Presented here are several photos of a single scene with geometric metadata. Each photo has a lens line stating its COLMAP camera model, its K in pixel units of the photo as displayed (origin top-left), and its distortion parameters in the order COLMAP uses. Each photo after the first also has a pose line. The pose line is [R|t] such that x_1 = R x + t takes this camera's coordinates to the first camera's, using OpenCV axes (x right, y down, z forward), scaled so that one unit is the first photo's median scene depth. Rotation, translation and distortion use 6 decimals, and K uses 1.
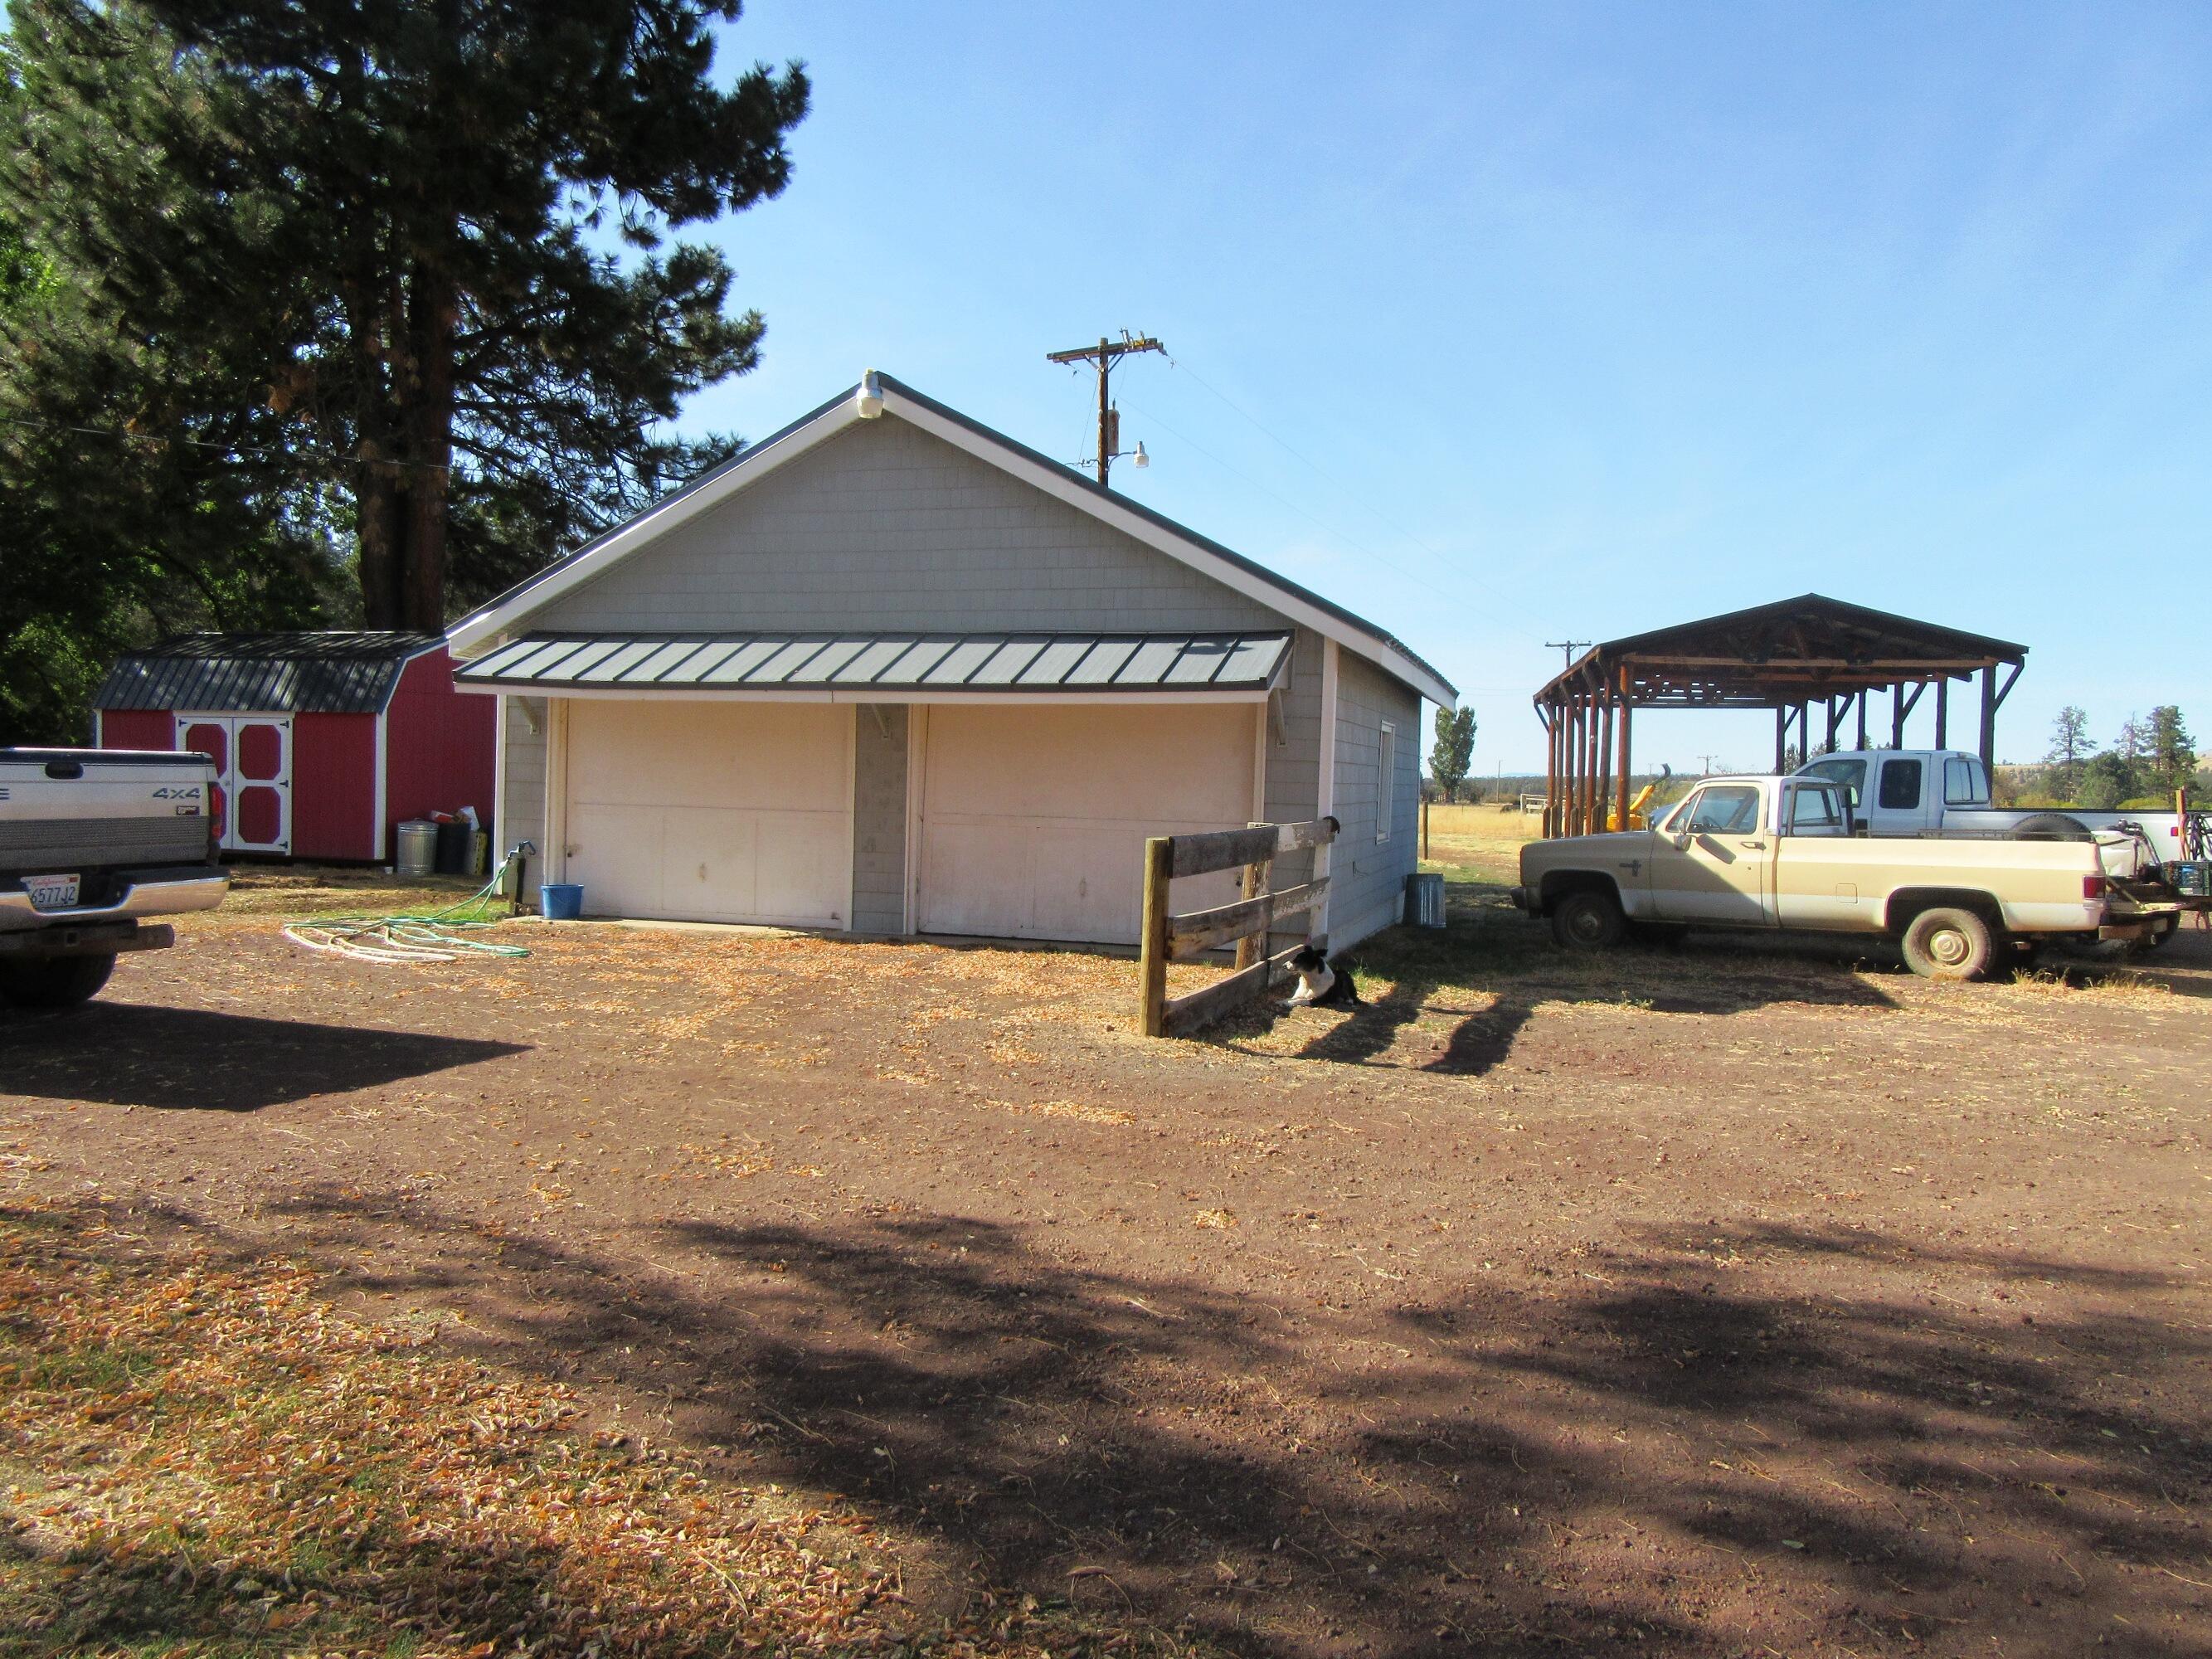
lens RADIAL K [[1643.7, 0, 1107.3], [0, 1643.7, 835.6], [0, 0, 1]] dist [-0.004937, 0.004464]
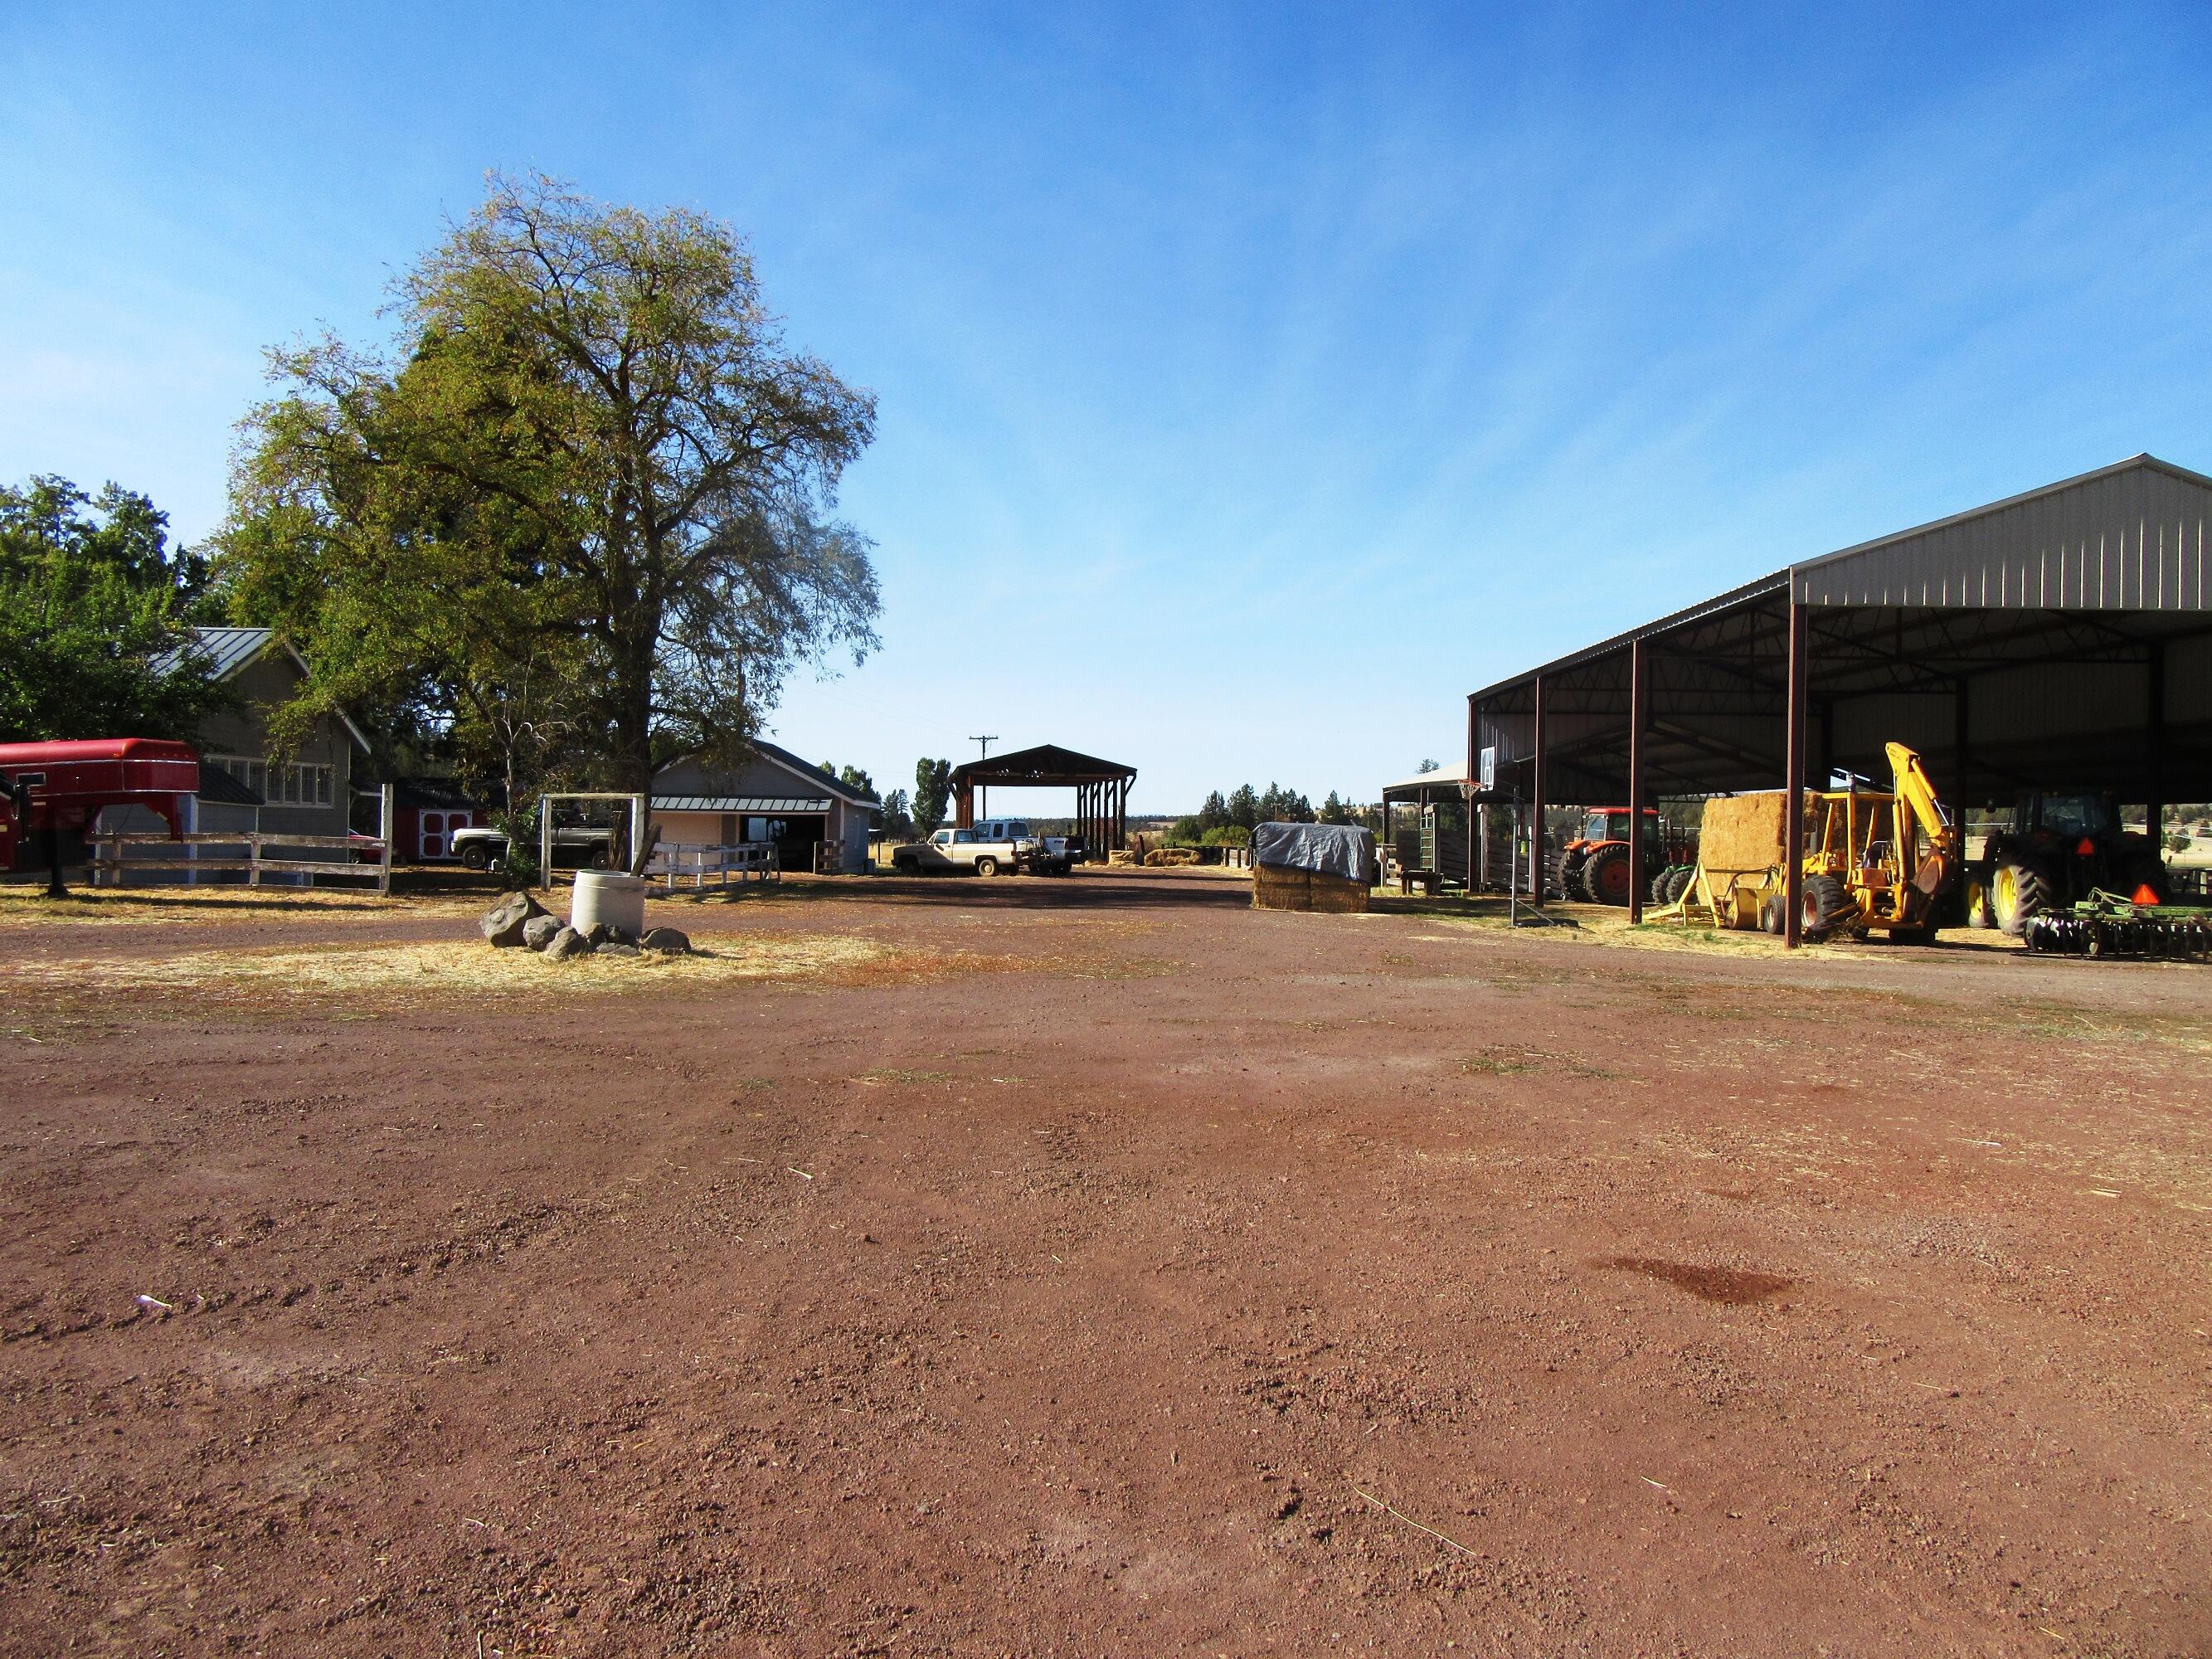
lens RADIAL K [[1633.4, 0, 1105.7], [0, 1633.4, 830.5], [0, 0, 1]] dist [0.000222, 0.000033]
pose [[0.953459, -0.009738, 0.301365, -0.450253], [0.018333, 0.999501, -0.025706, 0.078139], [-0.300964, 0.030034, 0.953162, -2.973555]]
